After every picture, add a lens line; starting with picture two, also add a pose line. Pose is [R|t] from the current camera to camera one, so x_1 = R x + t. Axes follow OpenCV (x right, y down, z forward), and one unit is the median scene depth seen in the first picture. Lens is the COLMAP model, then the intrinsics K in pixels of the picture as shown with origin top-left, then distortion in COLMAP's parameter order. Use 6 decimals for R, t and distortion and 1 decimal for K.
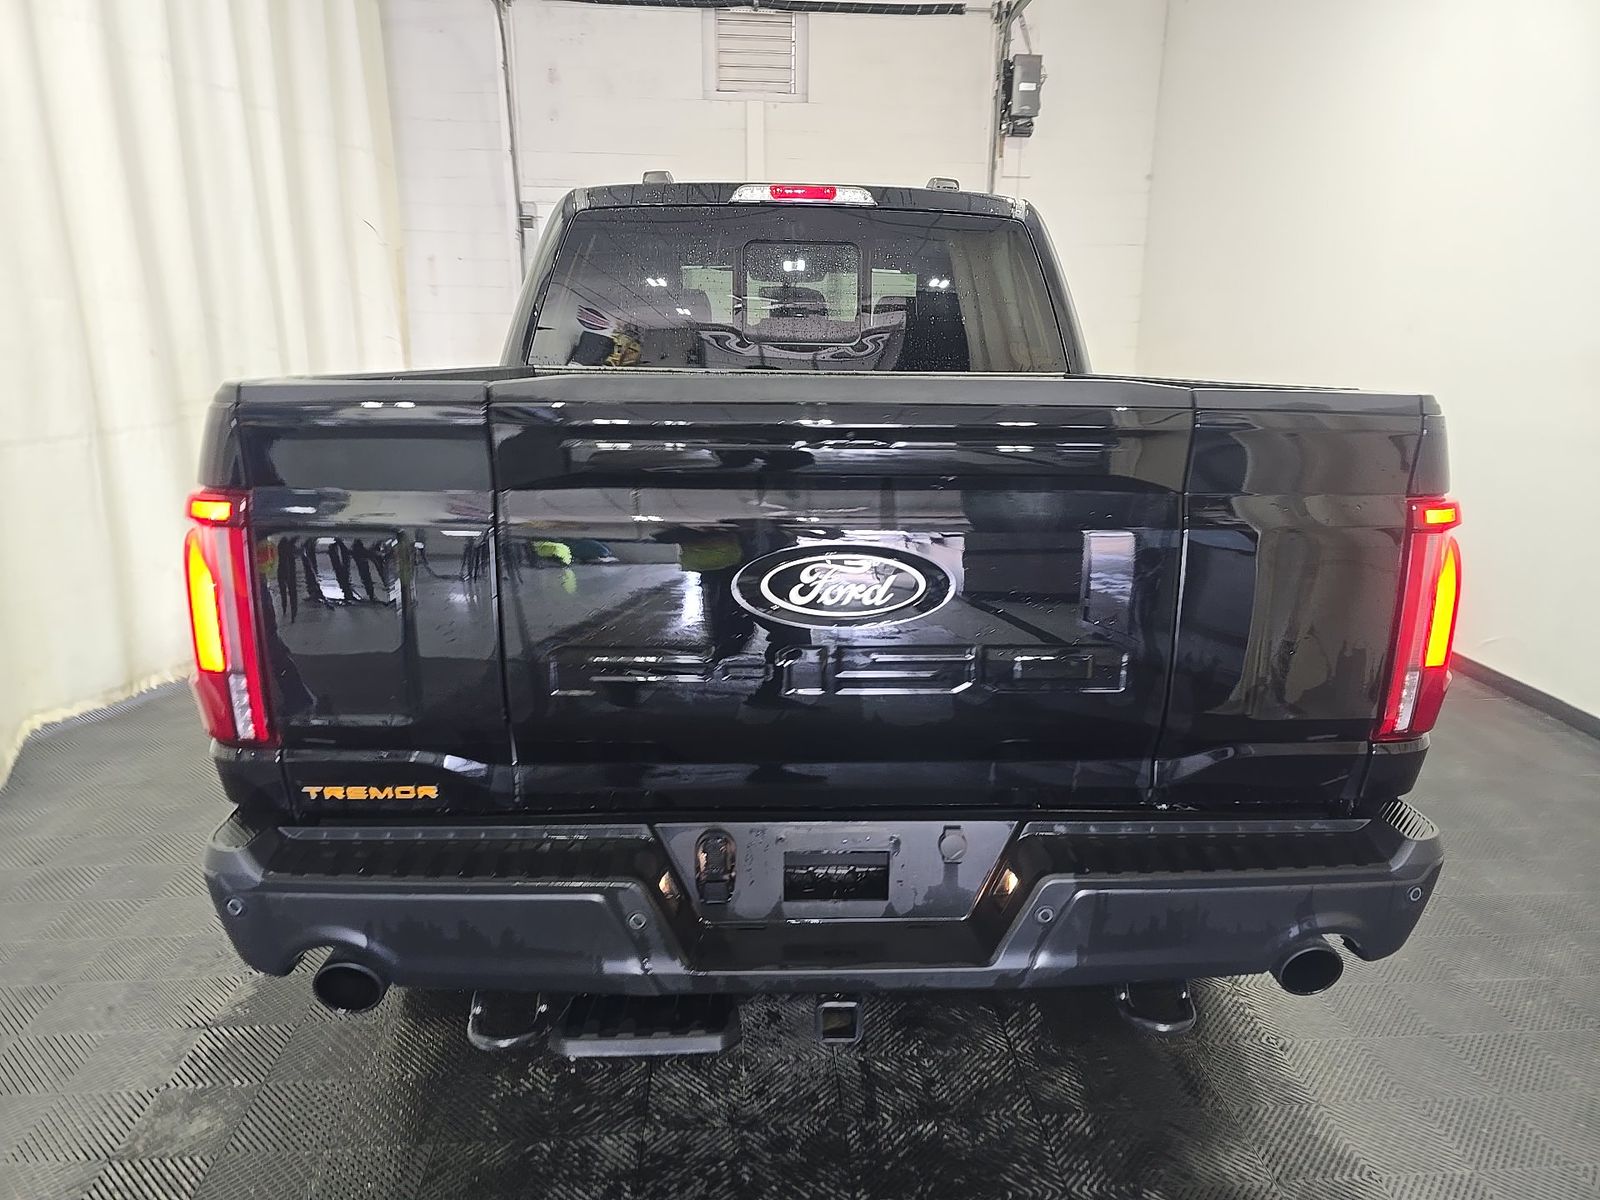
lens RADIAL K [[1050.6, 0, 815.9], [0, 1050.6, 600.8], [0, 0, 1]] dist [0.080193, -0.072353]
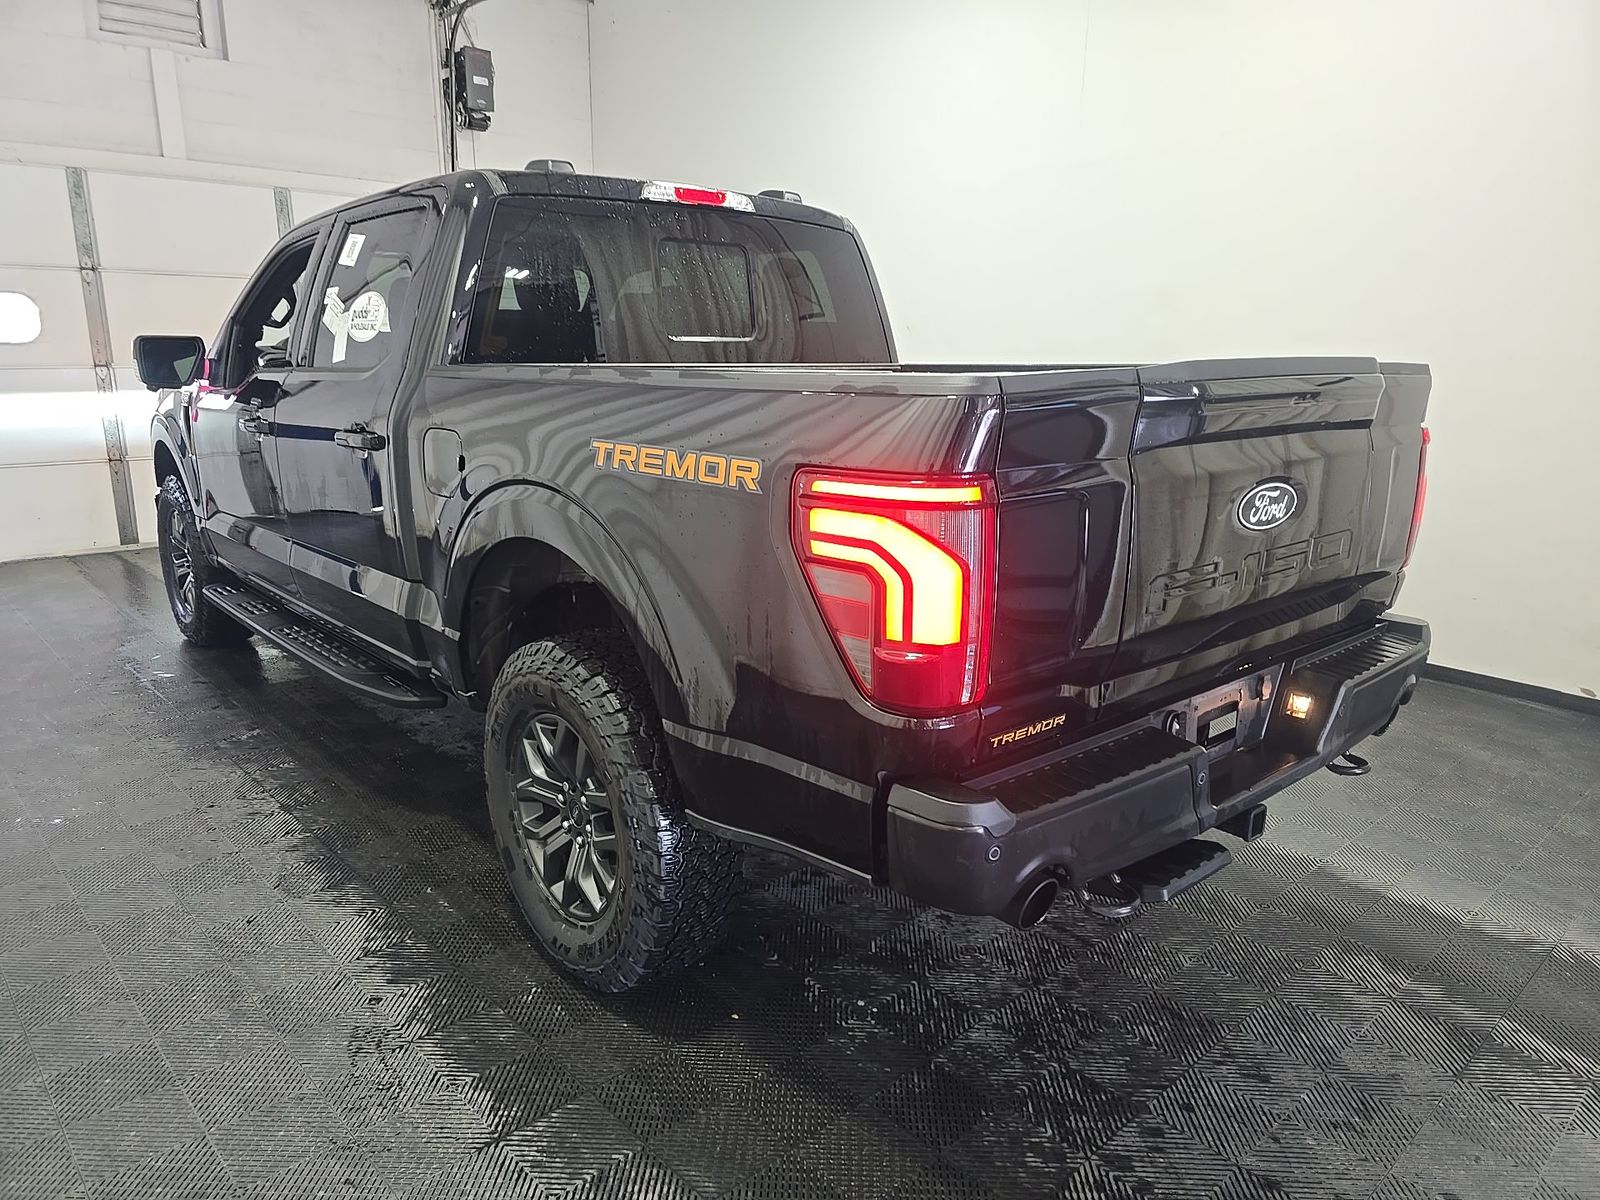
lens RADIAL K [[1050.6, 0, 815.9], [0, 1050.6, 600.8], [0, 0, 1]] dist [0.080193, -0.072353]
pose [[0.788064, -0.150541, 0.596902, -0.605221], [0.149016, 0.987451, 0.052299, -0.024912], [-0.597284, 0.047733, 0.800608, 0.106845]]
